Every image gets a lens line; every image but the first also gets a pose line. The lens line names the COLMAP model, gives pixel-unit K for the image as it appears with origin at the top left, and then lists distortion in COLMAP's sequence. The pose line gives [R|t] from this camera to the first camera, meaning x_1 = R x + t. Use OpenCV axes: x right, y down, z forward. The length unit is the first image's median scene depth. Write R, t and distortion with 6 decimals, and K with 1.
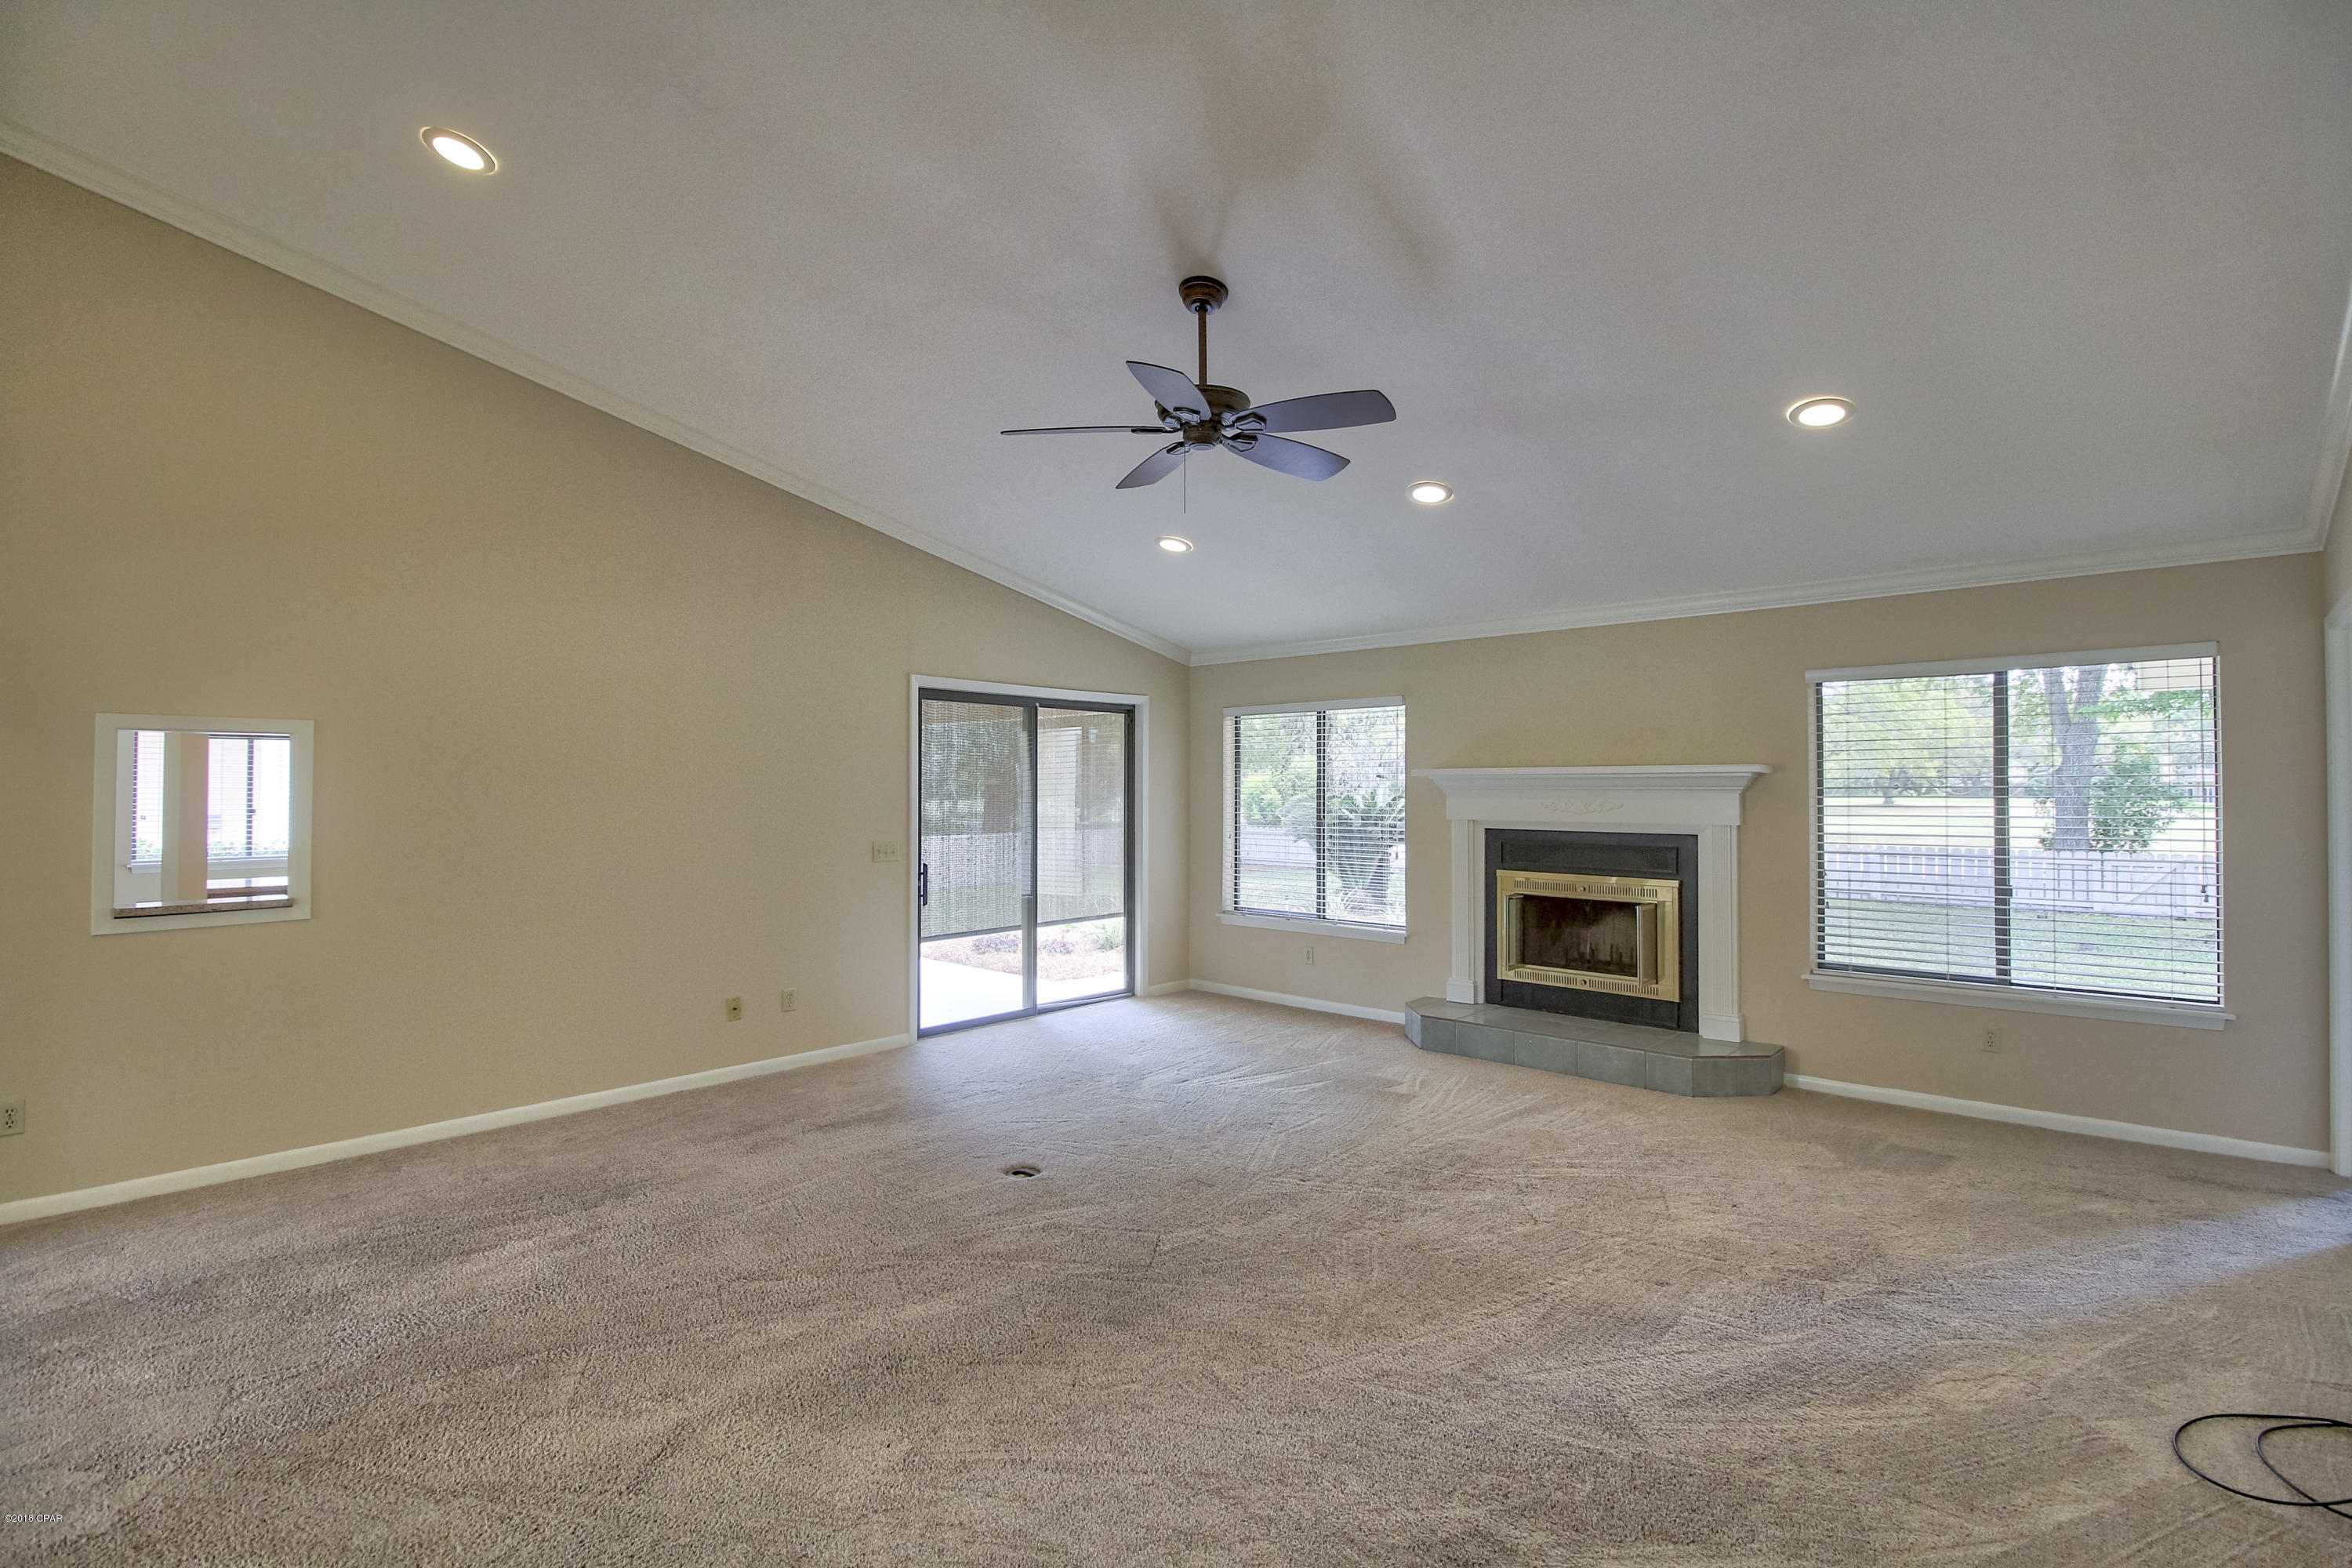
lens RADIAL K [[1089.9, 0, 1176.7], [0, 1089.9, 770.9], [0, 0, 1]] dist [0.001523, -0.012624]
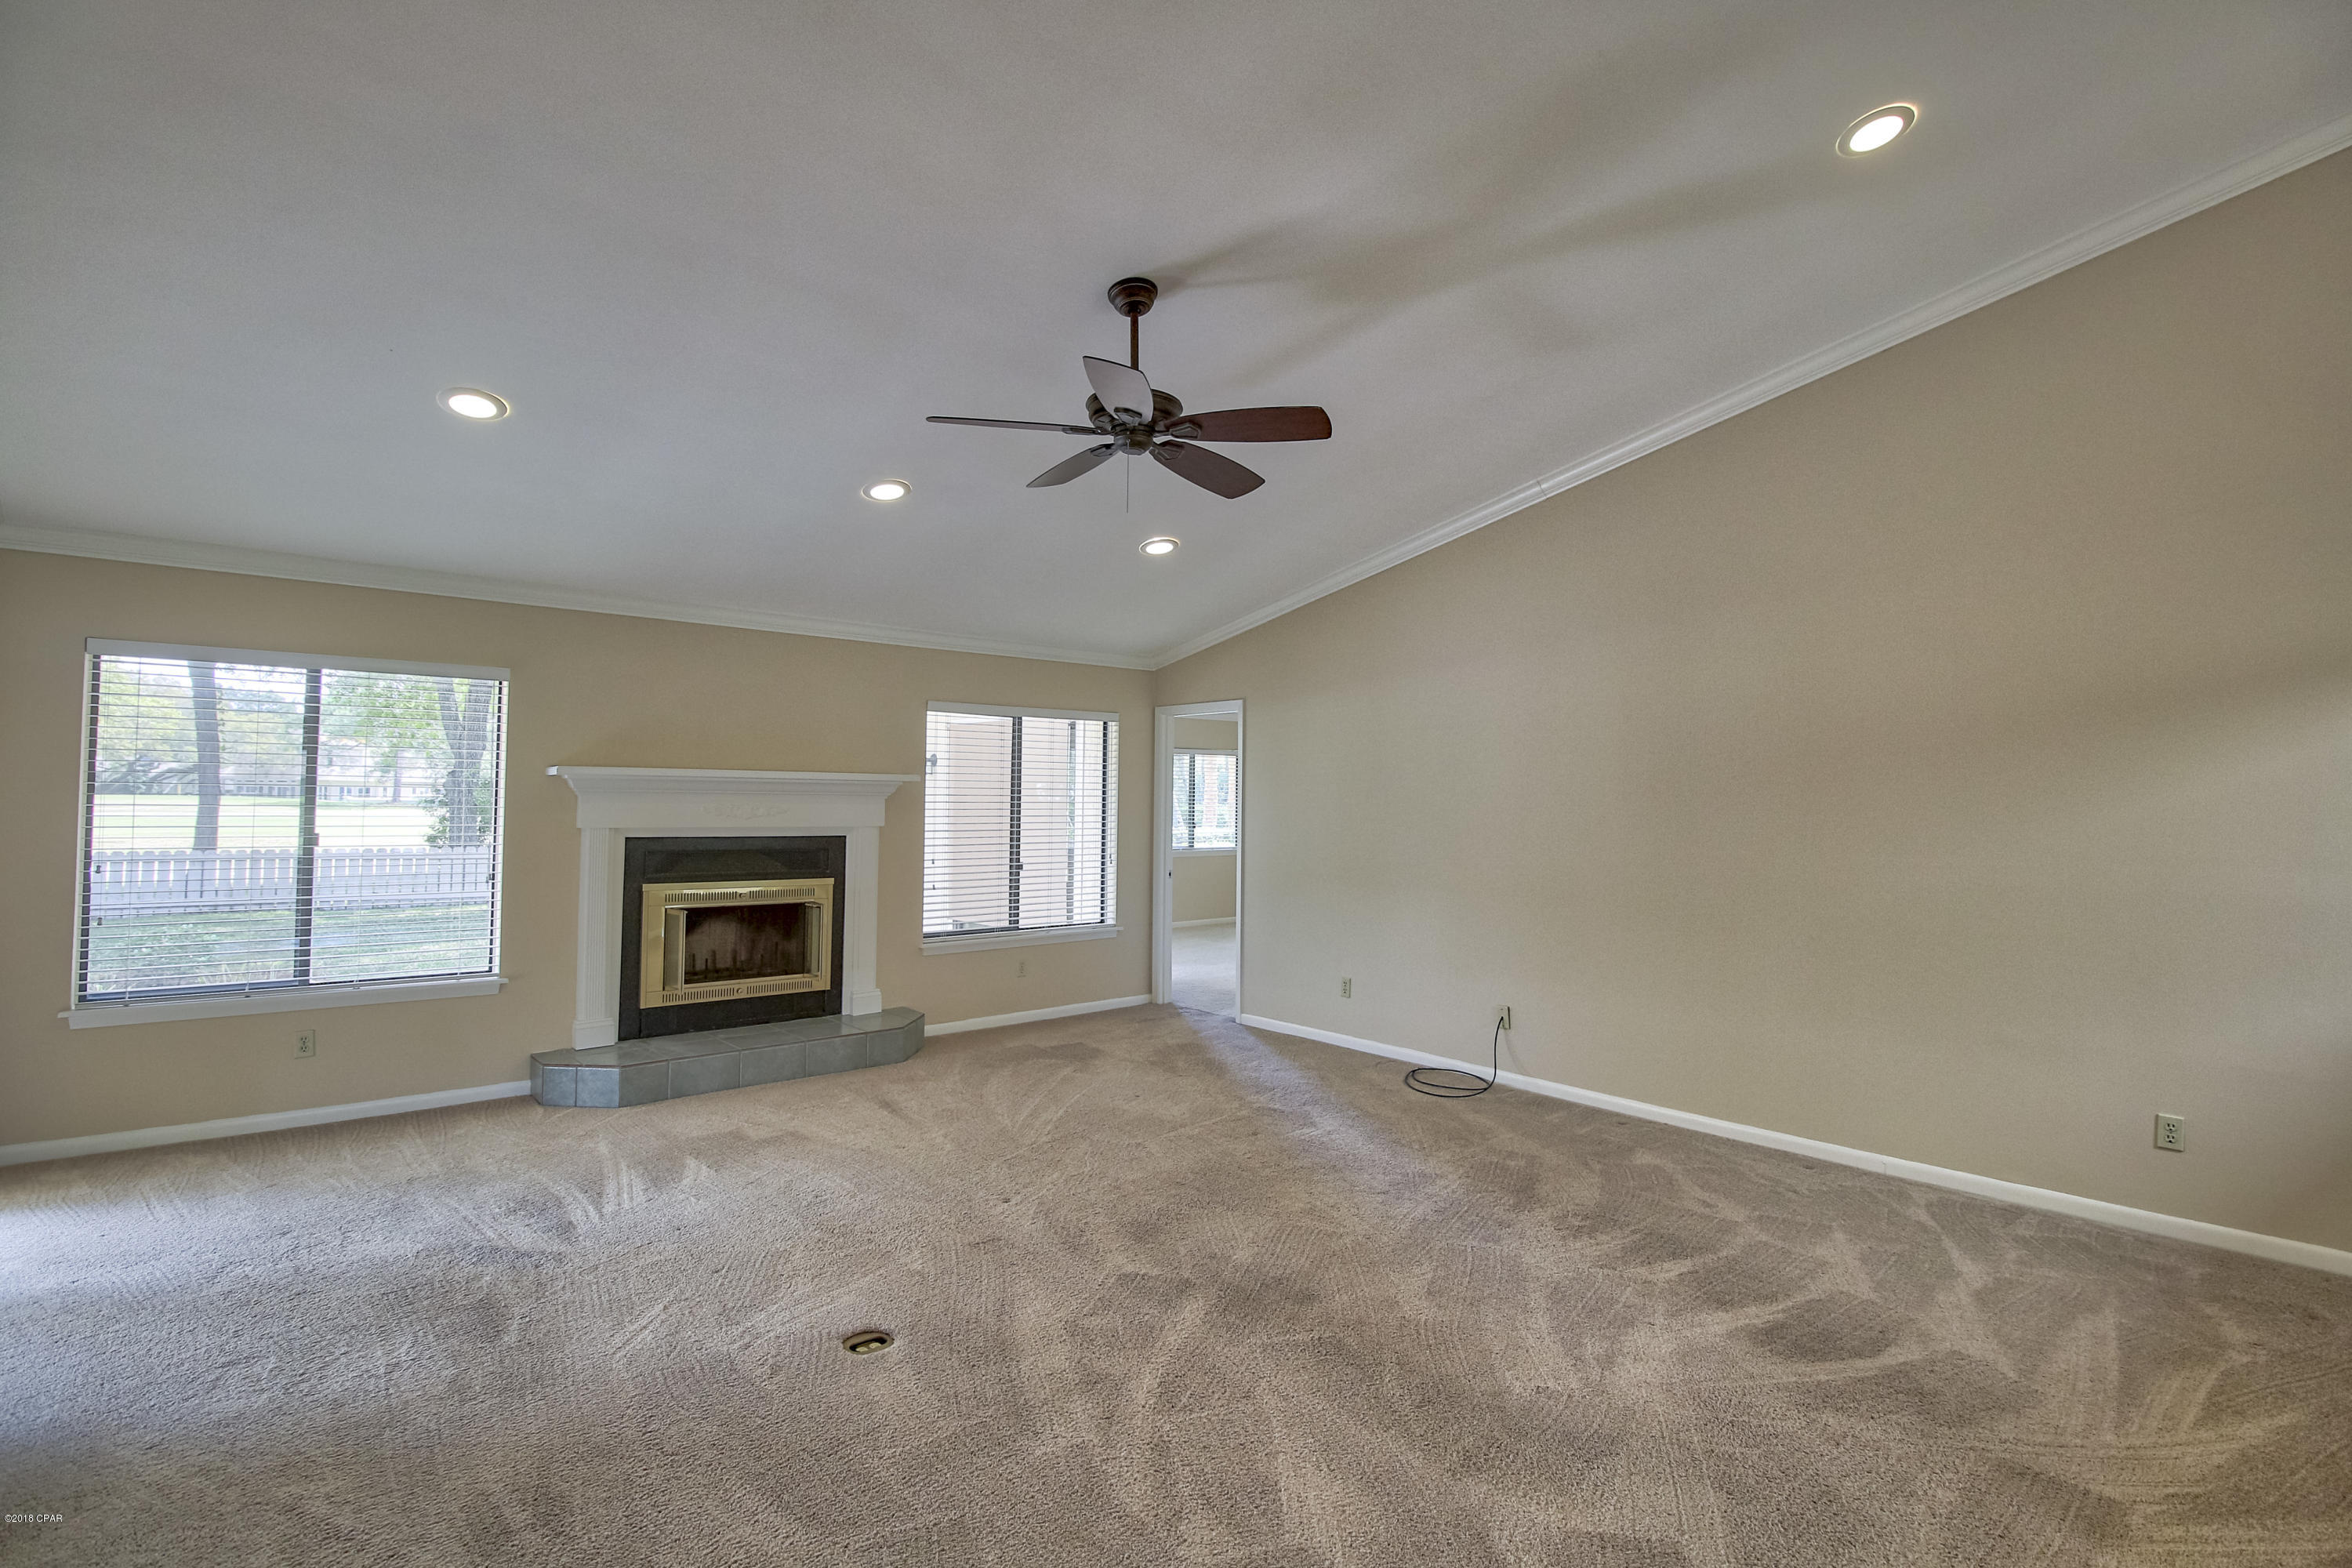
lens RADIAL K [[1089.9, 0, 1165.3], [0, 1089.9, 786.7], [0, 0, 1]] dist [0.001523, -0.012624]
pose [[0.133403, 0.014167, 0.990961, -0.533782], [-0.030864, 0.999472, -0.010134, 0.008431], [-0.990581, -0.029233, 0.133770, 0.480058]]
